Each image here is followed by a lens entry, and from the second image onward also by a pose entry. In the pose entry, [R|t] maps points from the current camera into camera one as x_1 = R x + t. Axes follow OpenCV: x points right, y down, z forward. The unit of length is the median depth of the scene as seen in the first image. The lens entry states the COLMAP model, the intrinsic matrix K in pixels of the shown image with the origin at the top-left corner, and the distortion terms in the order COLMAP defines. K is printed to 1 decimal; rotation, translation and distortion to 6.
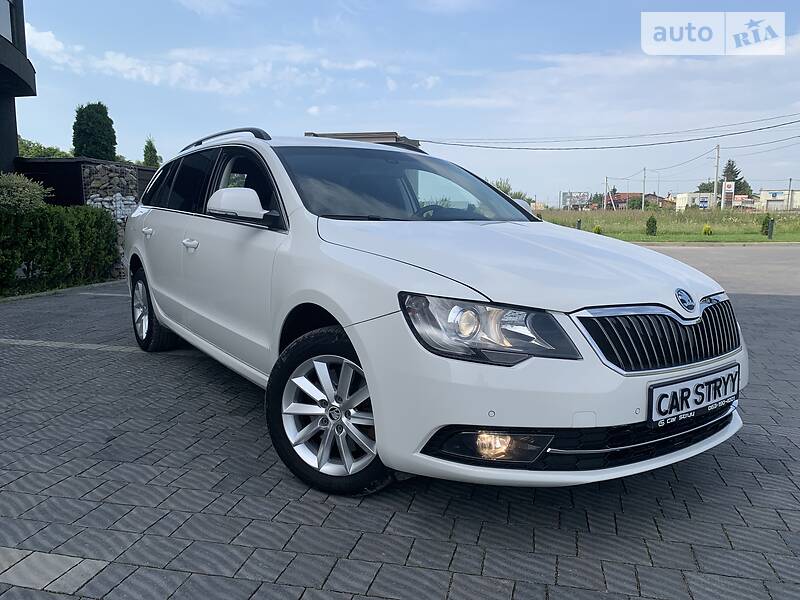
lens RADIAL K [[627.5, 0, 398.0], [0, 627.5, 265.8], [0, 0, 1]] dist [0.039009, -0.001668]
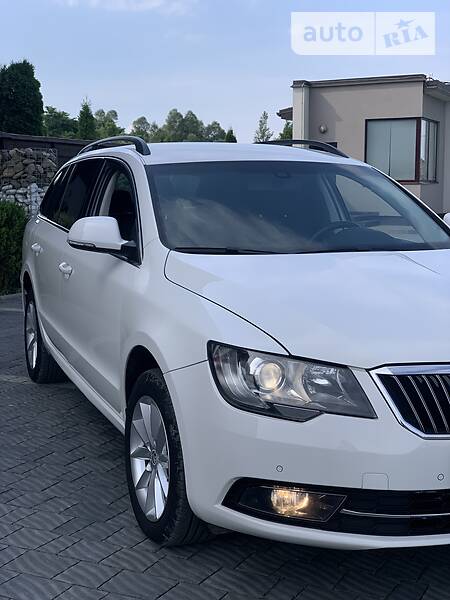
lens RADIAL K [[902.1, 0, 225.0], [0, 902.1, 300.0], [0, 0, 1]] dist [0.136423, -0.491782]
pose [[0.970796, 0.018406, -0.239199, 0.345117], [-0.008422, 0.999053, 0.042694, -0.078787], [0.239759, -0.039433, 0.970031, -0.343103]]
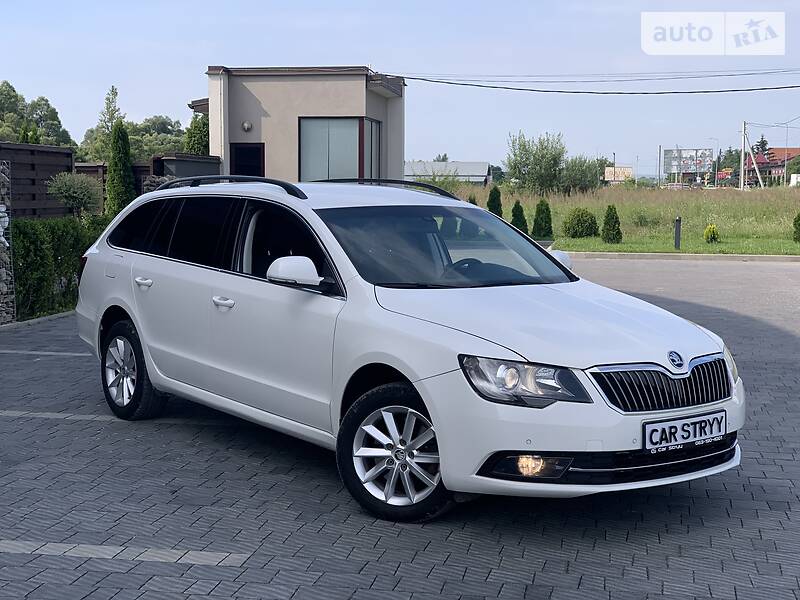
lens RADIAL K [[1202.8, 0, 400.4], [0, 1202.8, 263.8], [0, 0, 1]] dist [0.136423, -0.491782]
pose [[0.999221, -0.001566, 0.039427, -0.210408], [0.002331, 0.999810, -0.019361, -0.095460], [-0.039390, 0.019438, 0.999035, -1.459238]]
